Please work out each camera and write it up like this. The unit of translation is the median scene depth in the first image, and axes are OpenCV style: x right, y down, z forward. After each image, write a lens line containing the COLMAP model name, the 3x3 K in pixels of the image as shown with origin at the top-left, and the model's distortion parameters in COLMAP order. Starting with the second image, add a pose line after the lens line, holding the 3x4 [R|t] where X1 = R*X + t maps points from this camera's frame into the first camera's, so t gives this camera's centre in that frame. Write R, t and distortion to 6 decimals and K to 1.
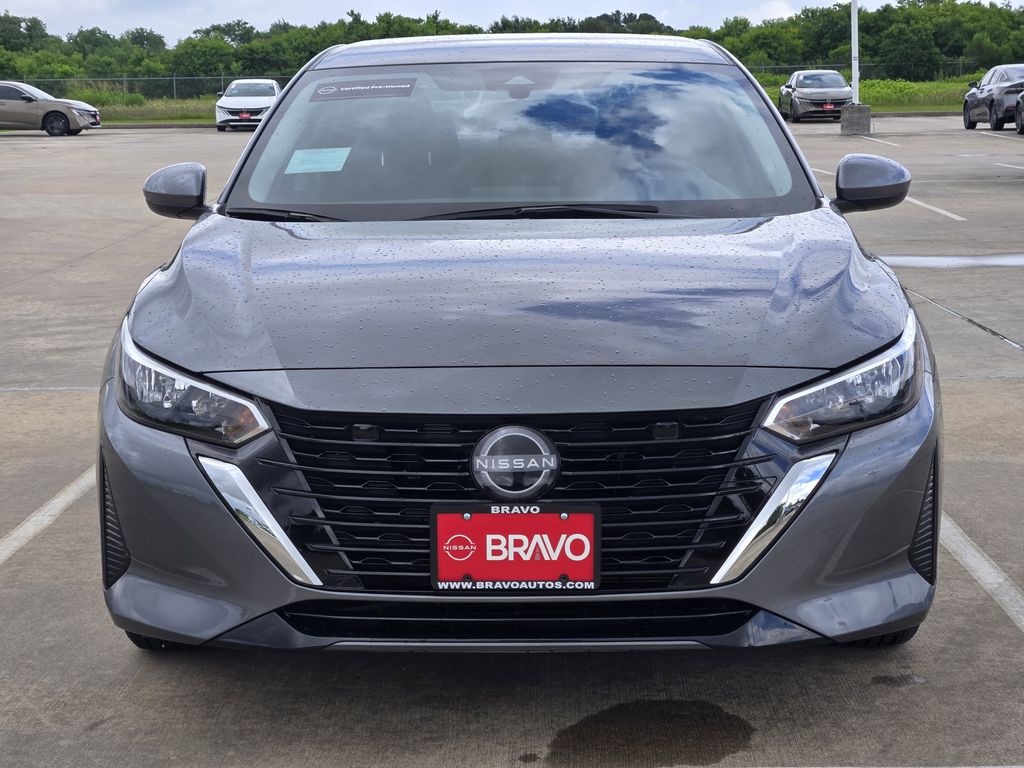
lens RADIAL K [[1930.6, 0, 610.6], [0, 1930.6, 424.5], [0, 0, 1]] dist [0.019301, 0.000000]
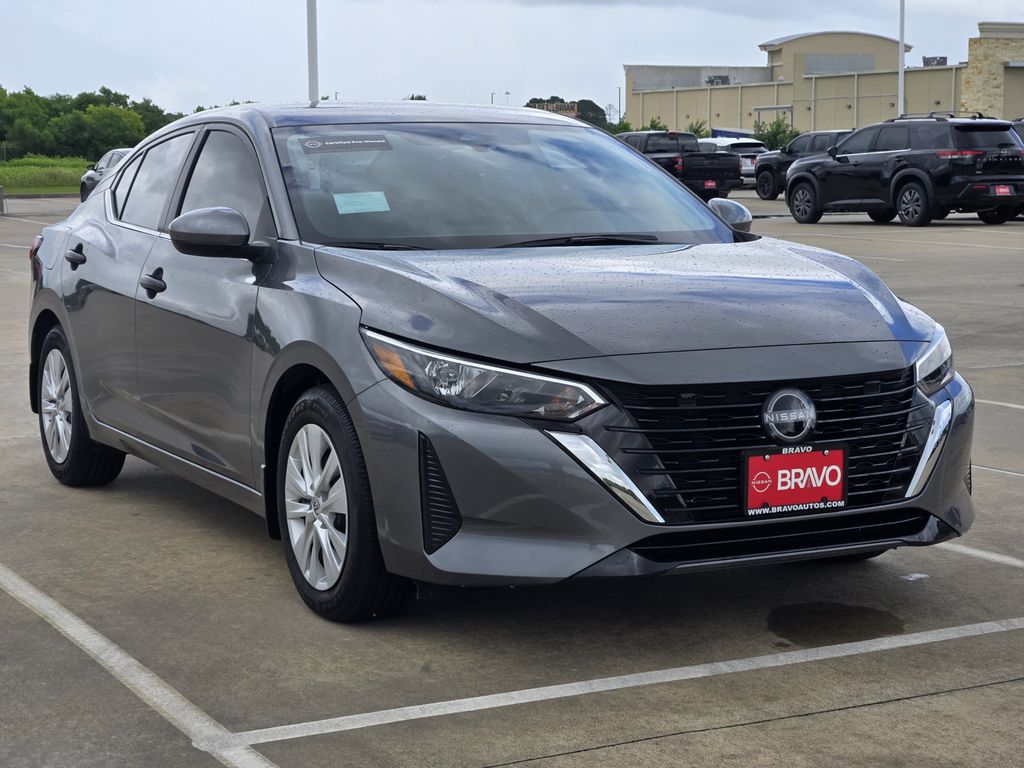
lens RADIAL K [[1930.6, 0, 519.2], [0, 1930.6, 389.4], [0, 0, 1]] dist [0.019301, 0.000000]
pose [[0.882387, -0.050297, 0.467828, -0.831728], [0.079491, 0.995914, -0.042858, 0.043972], [-0.463761, 0.075005, 0.882780, -0.087293]]
